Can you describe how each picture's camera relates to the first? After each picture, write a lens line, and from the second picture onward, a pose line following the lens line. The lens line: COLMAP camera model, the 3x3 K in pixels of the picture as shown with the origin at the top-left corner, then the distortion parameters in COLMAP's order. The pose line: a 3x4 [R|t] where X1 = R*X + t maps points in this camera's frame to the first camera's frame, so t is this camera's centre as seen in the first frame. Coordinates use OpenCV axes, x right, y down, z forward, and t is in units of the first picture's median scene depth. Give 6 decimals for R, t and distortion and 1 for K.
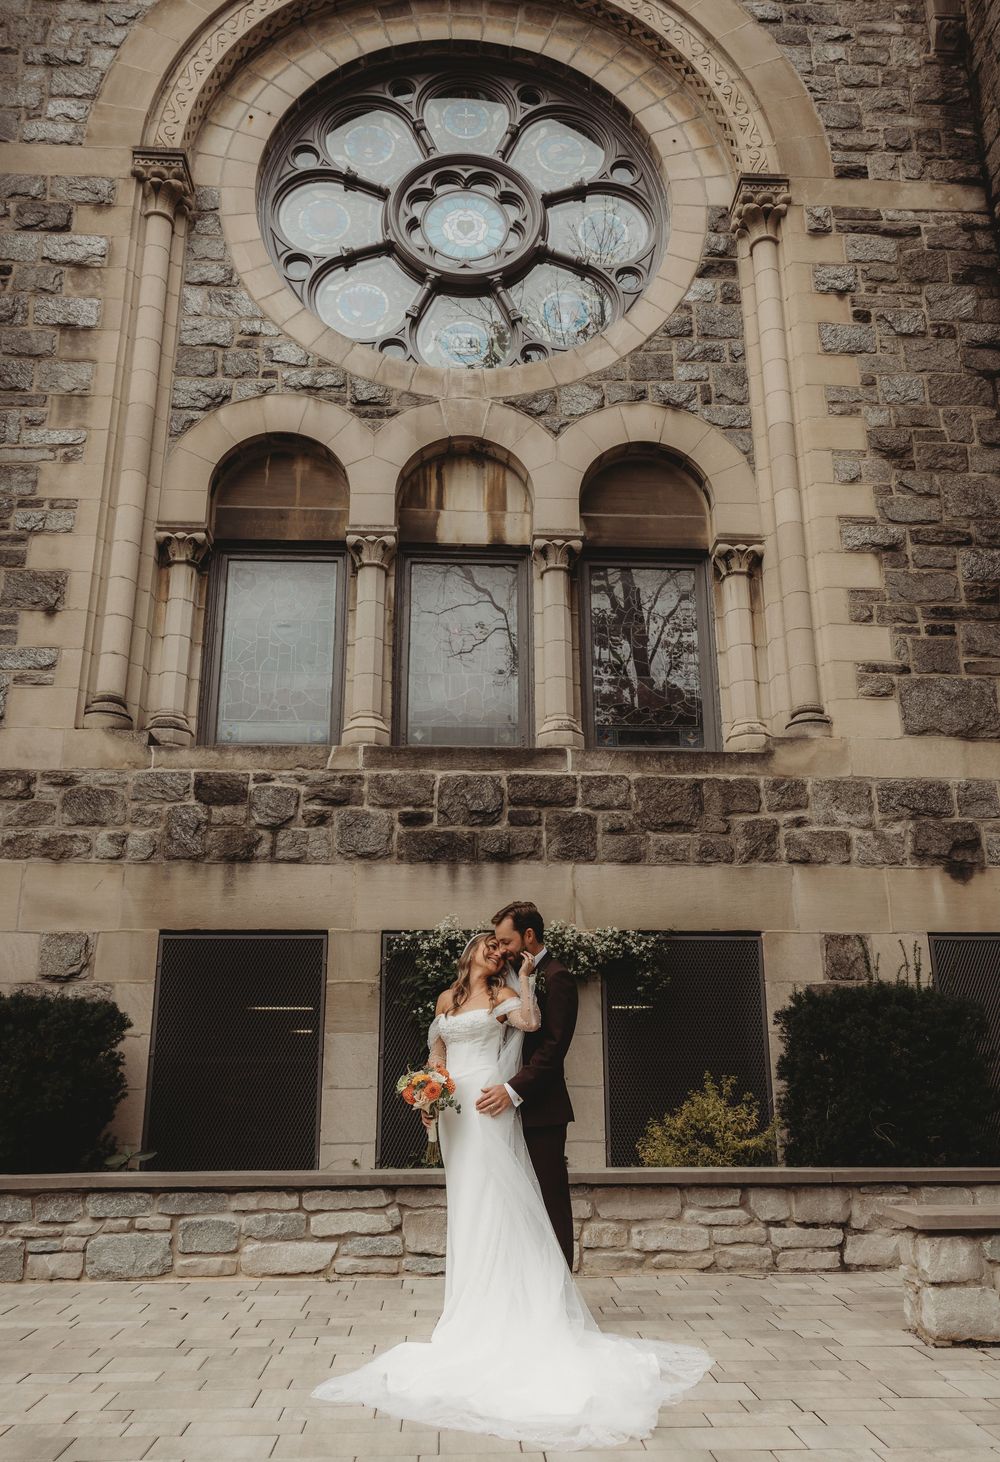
lens RADIAL K [[1102.7, 0, 502.9], [0, 1102.7, 734.3], [0, 0, 1]] dist [-0.059839, 0.002504]
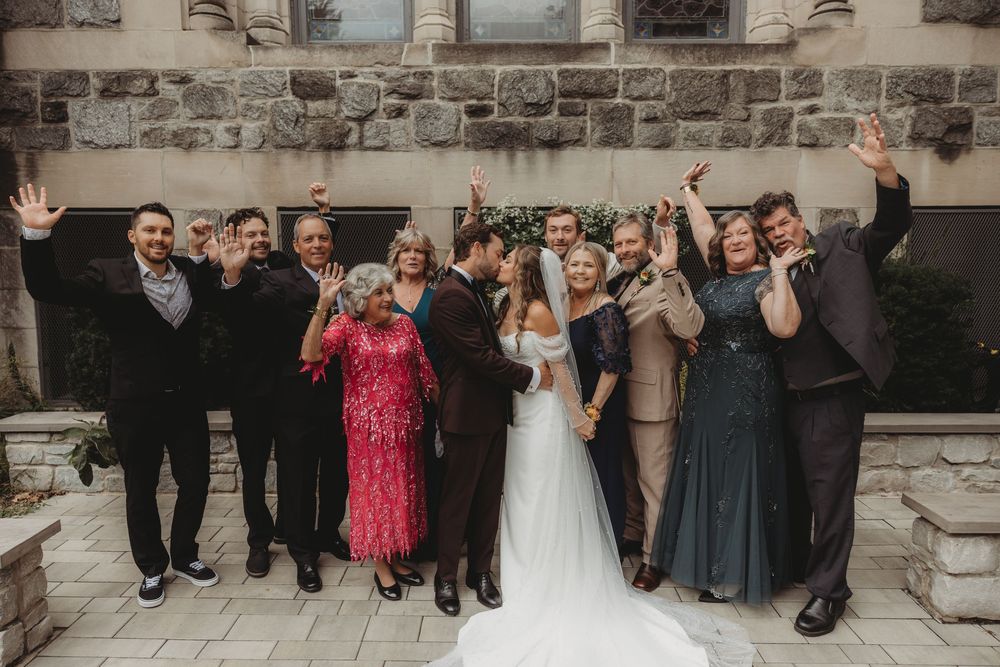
lens RADIAL K [[680.0, 0, 494.0], [0, 680.0, 337.2], [0, 0, 1]] dist [0.004294, 0.000666]
pose [[0.998317, 0.008465, -0.057370, -0.019258], [0.016634, 0.905923, 0.423115, -0.010905], [0.055555, -0.423357, 0.904258, 0.238798]]
